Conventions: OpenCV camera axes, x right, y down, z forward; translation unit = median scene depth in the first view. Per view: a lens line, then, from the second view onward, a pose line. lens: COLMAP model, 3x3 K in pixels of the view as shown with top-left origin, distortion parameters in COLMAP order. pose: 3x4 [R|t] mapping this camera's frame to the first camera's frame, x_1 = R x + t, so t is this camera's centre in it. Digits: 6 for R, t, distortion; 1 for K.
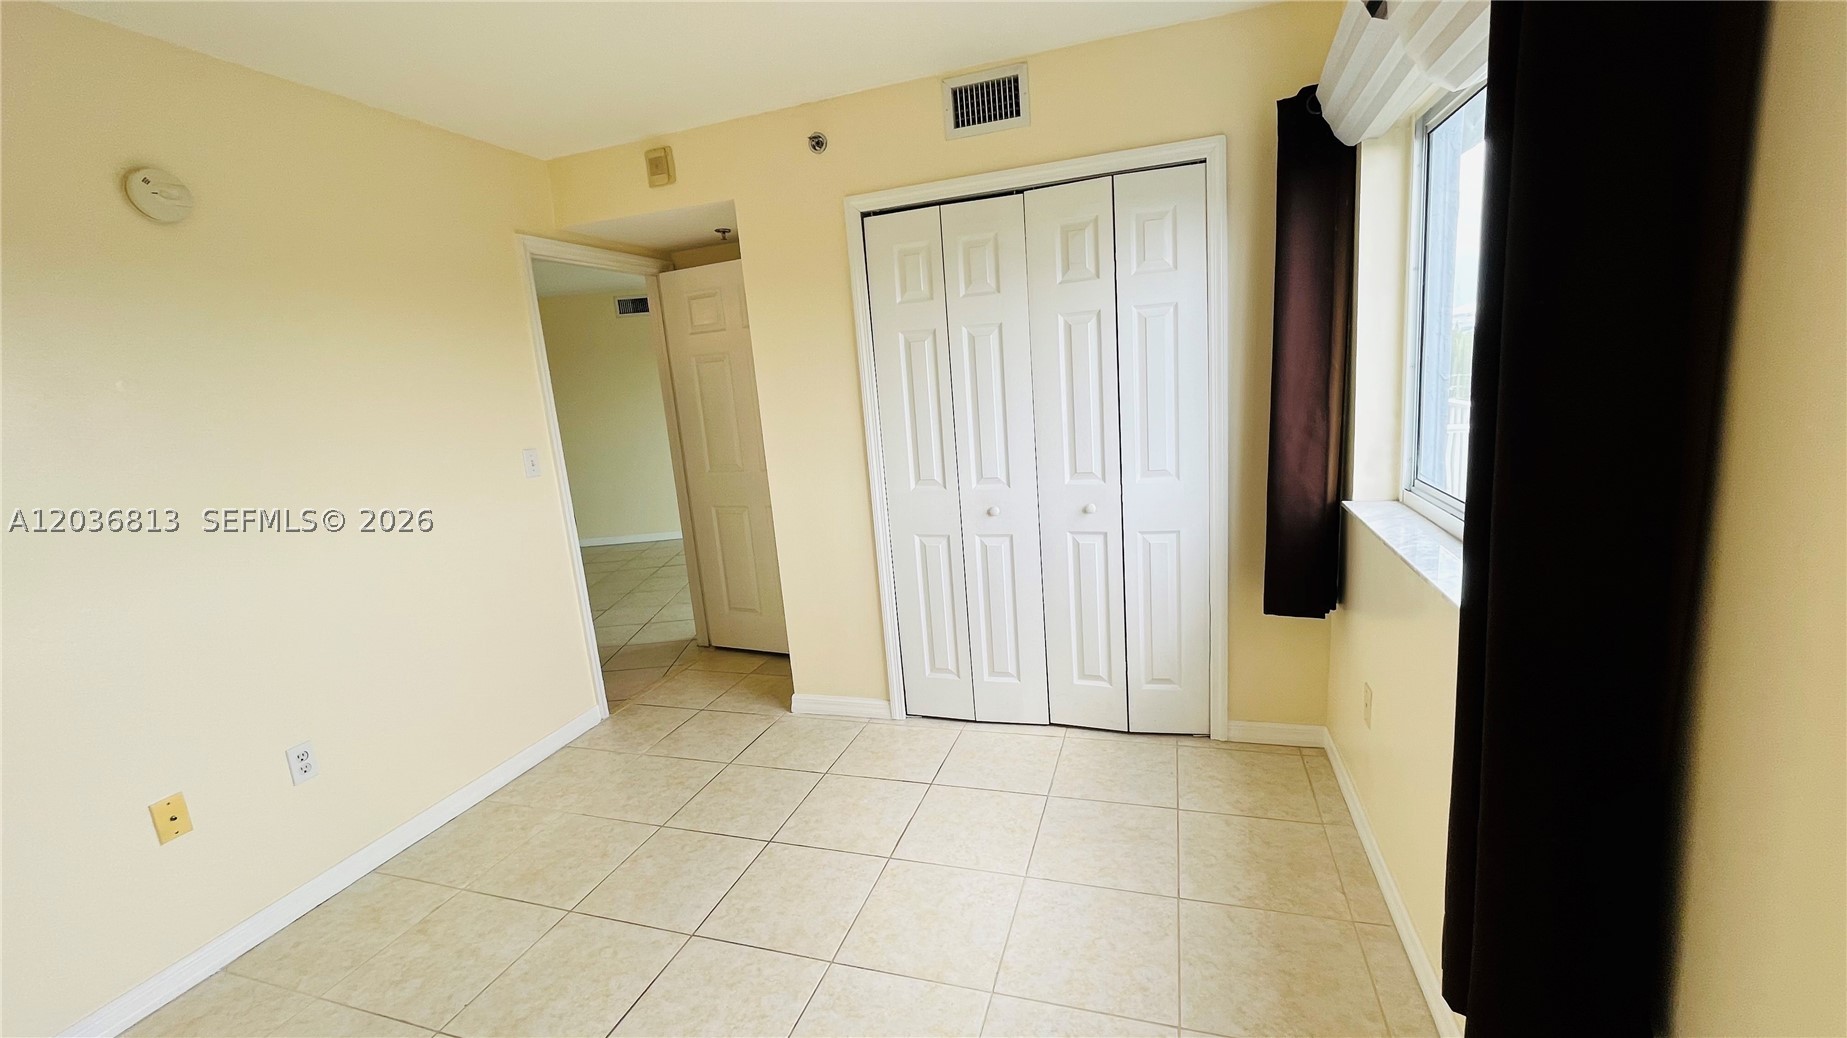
lens RADIAL K [[745.7, 0, 925.8], [0, 745.7, 519.8], [0, 0, 1]] dist [-0.000291, -0.000193]
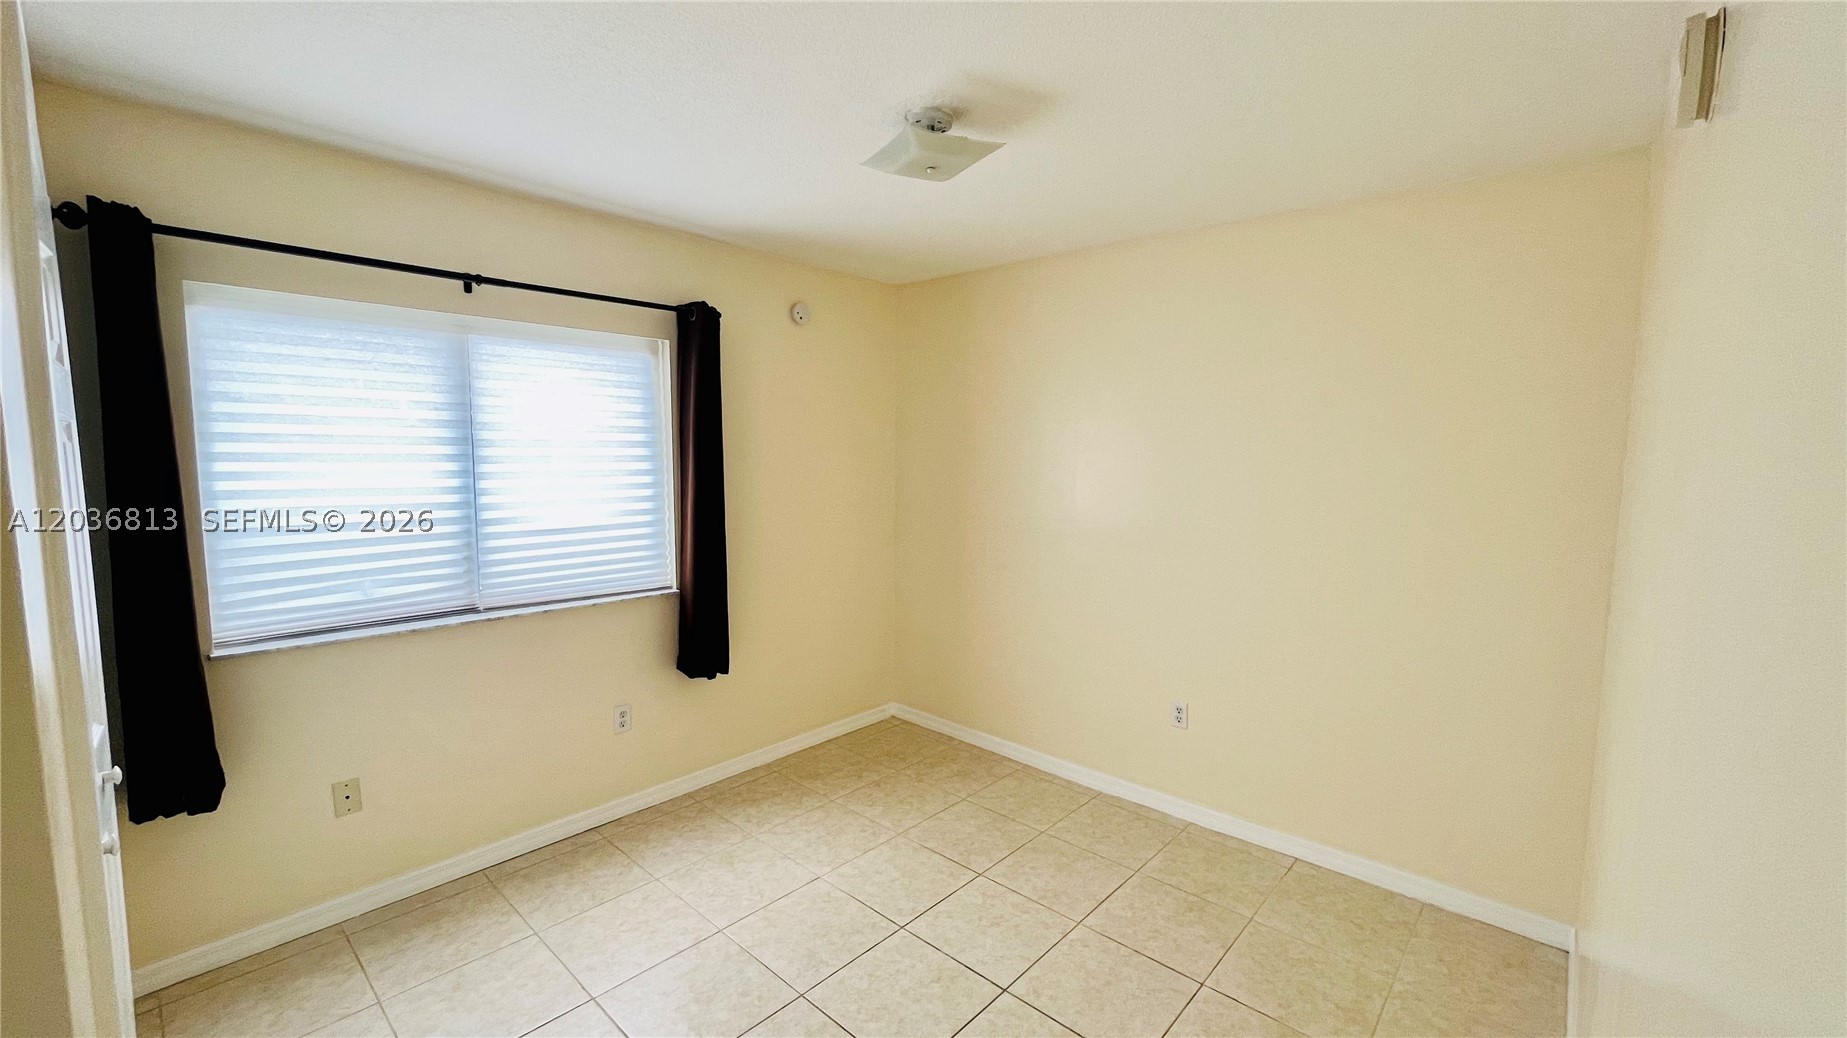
lens RADIAL K [[745.7, 0, 922.0], [0, 745.7, 522.2], [0, 0, 1]] dist [-0.000291, -0.000193]
pose [[-0.908733, 0.023620, 0.416709, -0.569093], [0.140039, 0.957778, 0.251098, -0.260457], [-0.393184, 0.286536, -0.873673, 1.243099]]
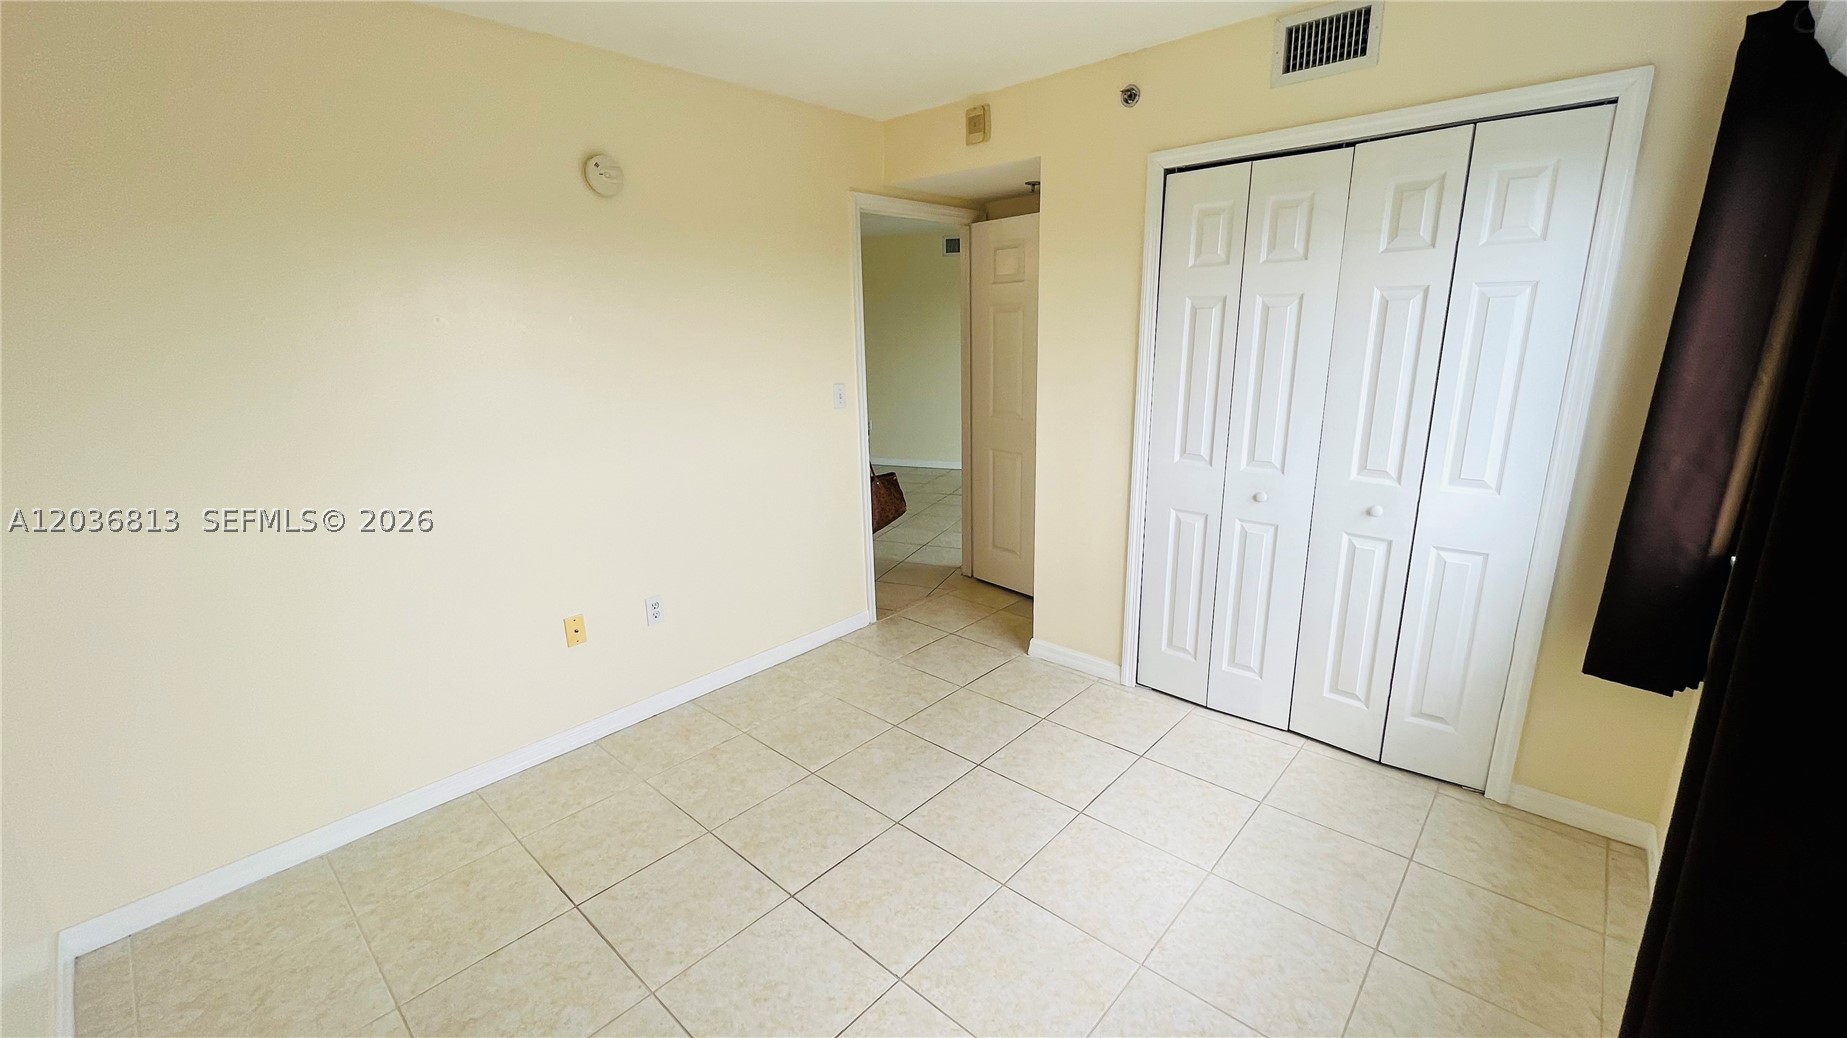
lens RADIAL K [[745.7, 0, 929.7], [0, 745.7, 520.6], [0, 0, 1]] dist [-0.000291, -0.000193]
pose [[0.913394, 0.160869, -0.373942, 0.073265], [-0.128551, 0.985584, 0.109997, -0.035369], [0.386246, -0.052400, 0.920906, -0.025818]]
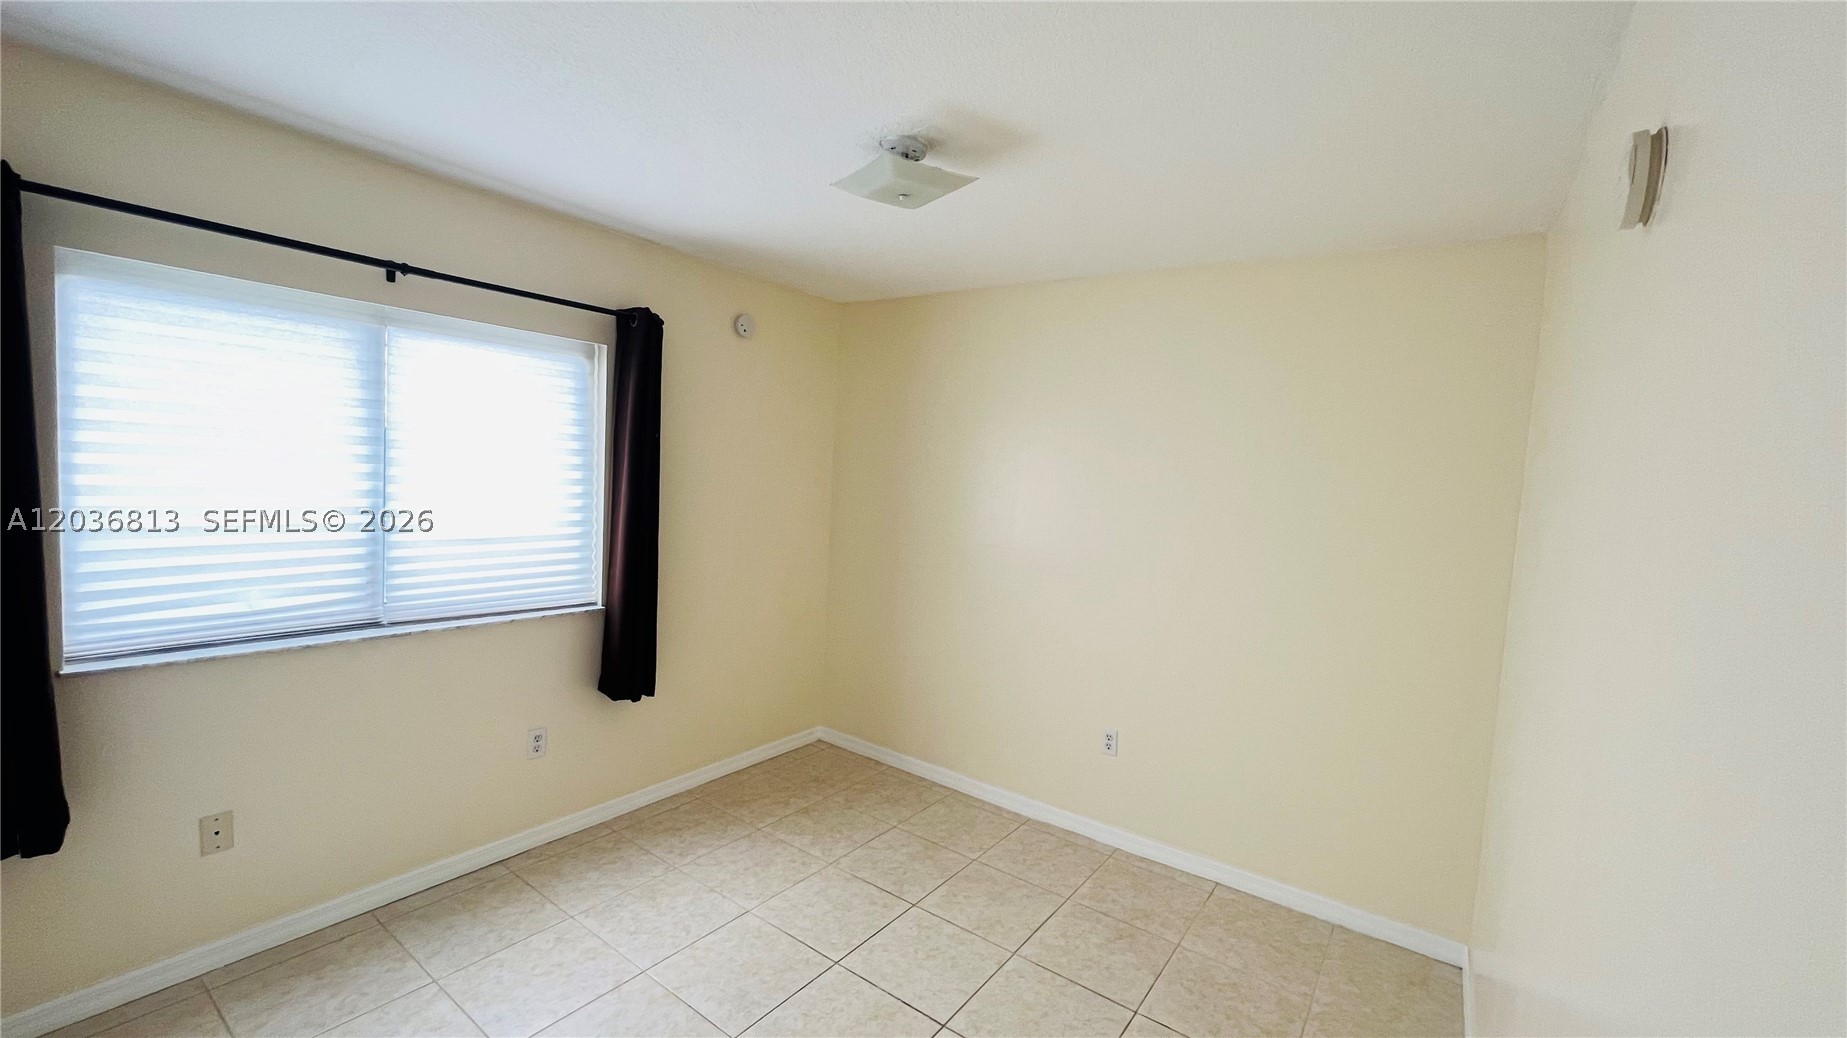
lens RADIAL K [[745.7, 0, 921.9], [0, 745.7, 524.1], [0, 0, 1]] dist [-0.000291, -0.000193]
pose [[-0.950926, -0.004171, 0.309391, -0.522558], [0.075170, 0.966839, 0.244073, -0.274611], [-0.300149, 0.255352, -0.919079, 1.250070]]
